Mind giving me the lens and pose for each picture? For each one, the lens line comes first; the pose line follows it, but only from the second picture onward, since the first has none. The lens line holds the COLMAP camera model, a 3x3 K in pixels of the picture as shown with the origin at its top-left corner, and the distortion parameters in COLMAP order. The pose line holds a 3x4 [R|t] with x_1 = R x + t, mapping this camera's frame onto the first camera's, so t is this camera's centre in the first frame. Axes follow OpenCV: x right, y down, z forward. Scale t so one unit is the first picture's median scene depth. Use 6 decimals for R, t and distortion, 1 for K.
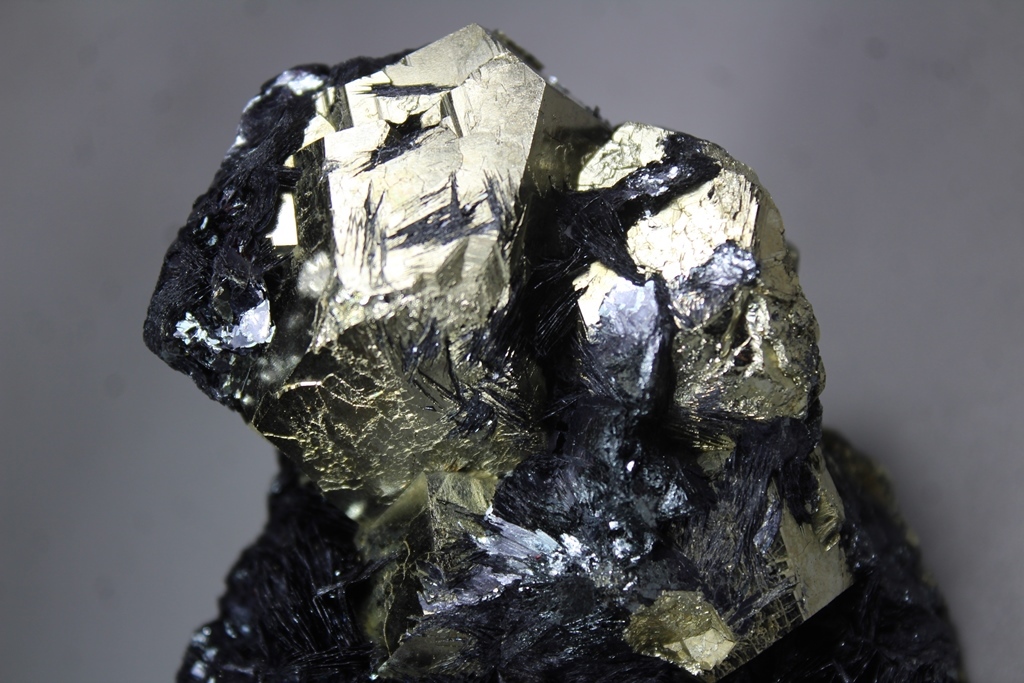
lens RADIAL K [[2243.5, 0, 512.0], [0, 2243.5, 338.8], [0, 0, 1]] dist [0.017782, 0.000000]
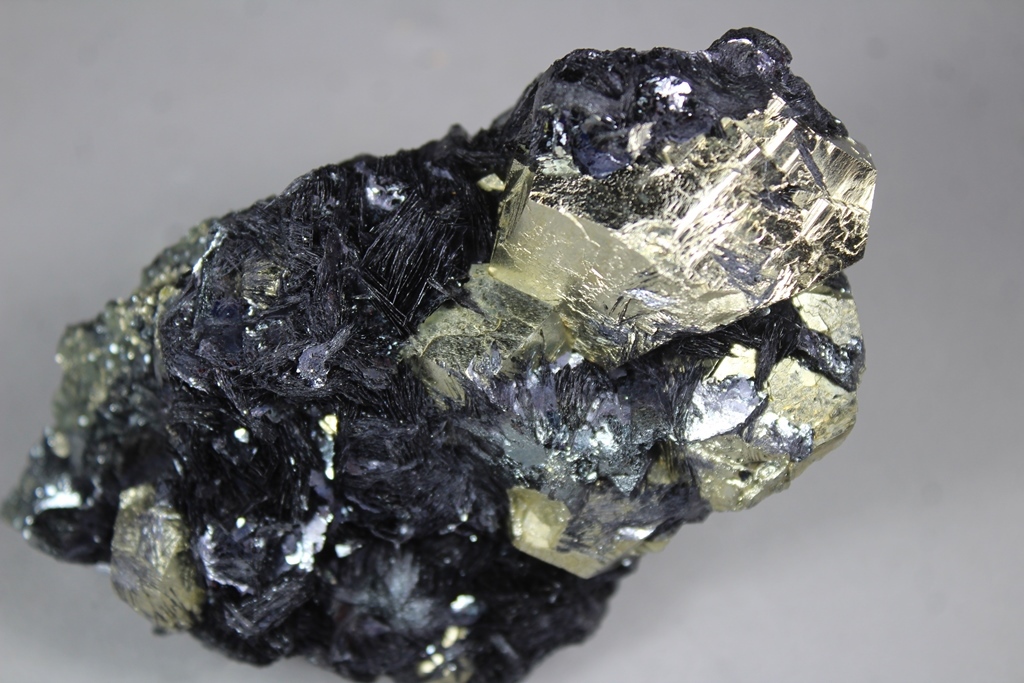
lens RADIAL K [[2243.5, 0, 519.8], [0, 2243.5, 334.9], [0, 0, 1]] dist [0.017782, 0.000000]
pose [[0.454036, 0.773549, 0.442124, -0.629560], [-0.885843, 0.445145, 0.130876, -0.089495], [-0.095570, -0.451075, 0.887355, -0.171389]]
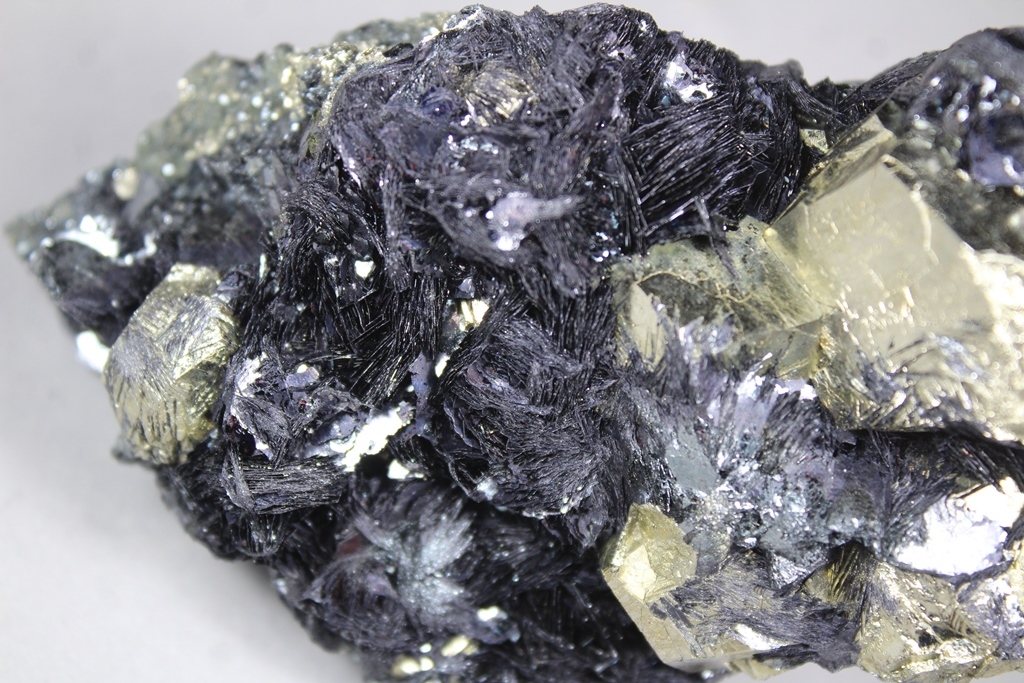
lens RADIAL K [[2243.5, 0, 506.6], [0, 2243.5, 346.1], [0, 0, 1]] dist [0.017782, 0.000000]
pose [[-0.000596, 0.927017, 0.375018, -0.403335], [-0.995028, -0.037899, 0.092102, 0.107929], [0.099593, -0.373098, 0.922431, 0.079445]]
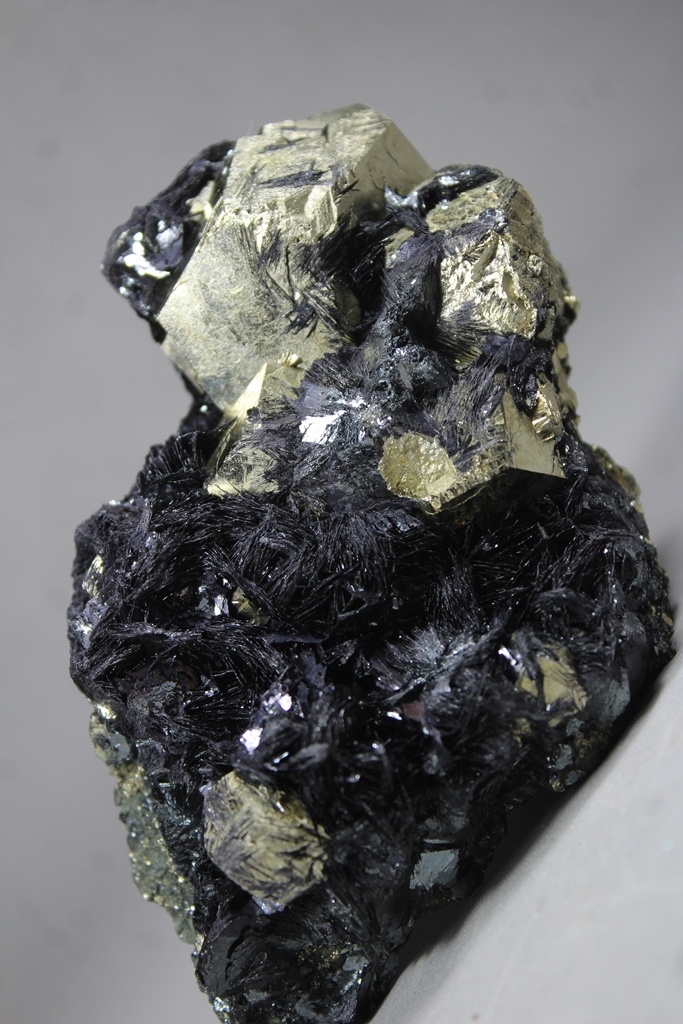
lens RADIAL K [[2243.5, 0, 344.4], [0, 2243.5, 514.2], [0, 0, 1]] dist [0.017782, 0.000000]
pose [[0.966246, 0.089832, -0.241451, 0.367253], [-0.175642, 0.915349, -0.362335, 0.666799], [0.188462, 0.392514, 0.900230, -0.234559]]
